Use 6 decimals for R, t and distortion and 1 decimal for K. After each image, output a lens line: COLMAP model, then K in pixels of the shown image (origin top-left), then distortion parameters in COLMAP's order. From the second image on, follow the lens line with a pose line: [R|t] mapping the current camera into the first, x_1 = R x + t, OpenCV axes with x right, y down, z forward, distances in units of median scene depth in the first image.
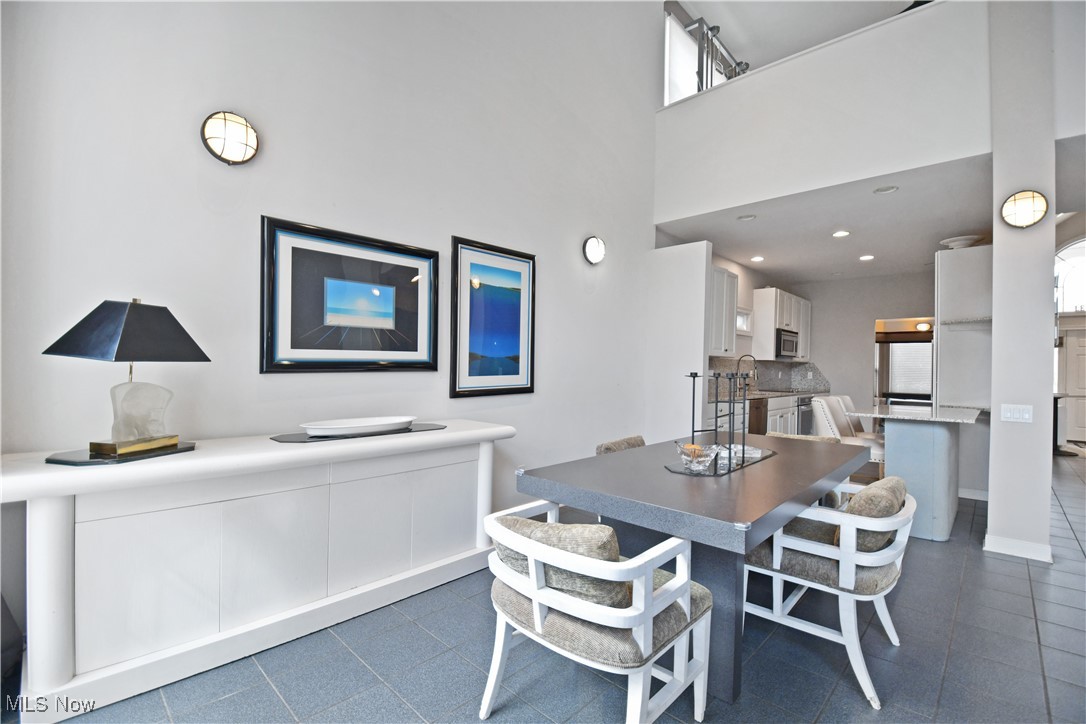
lens RADIAL K [[482.8, 0, 543.9], [0, 482.8, 372.1], [0, 0, 1]] dist [-0.000886, -0.016702]
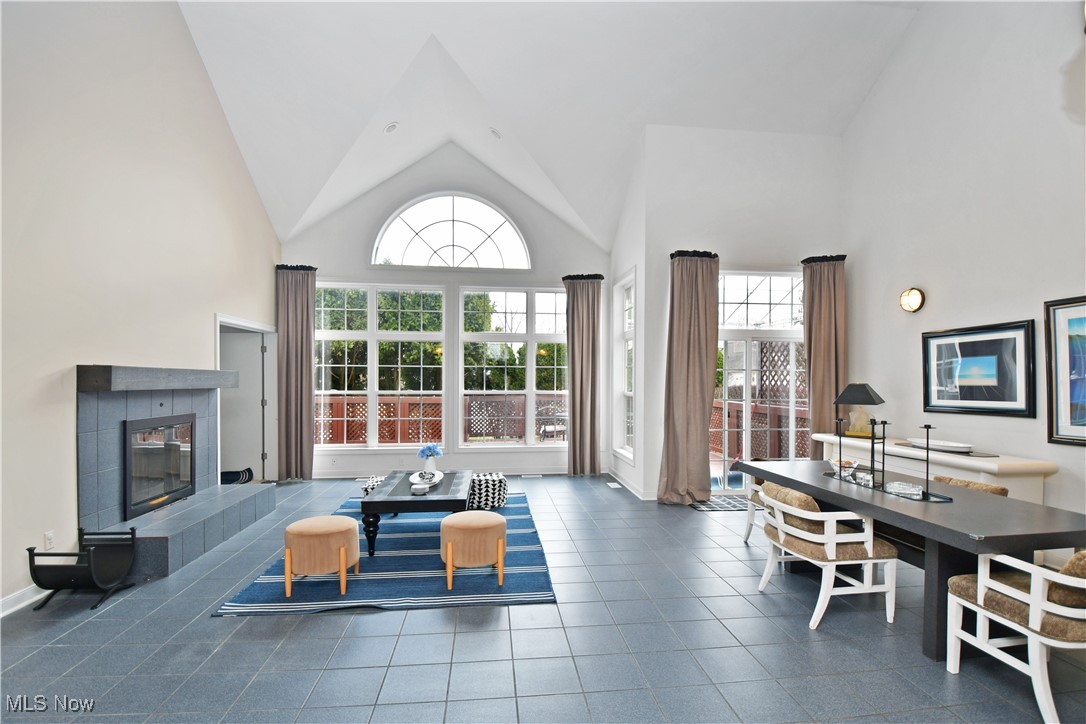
lens RADIAL K [[499.3, 0, 544.2], [0, 499.3, 375.5], [0, 0, 1]] dist [0.001475, -0.019443]
pose [[-0.639789, -0.022271, -0.768228, 1.529778], [-0.017486, 0.999743, -0.014420, -0.070712], [0.768352, 0.004207, -0.640014, 0.856534]]
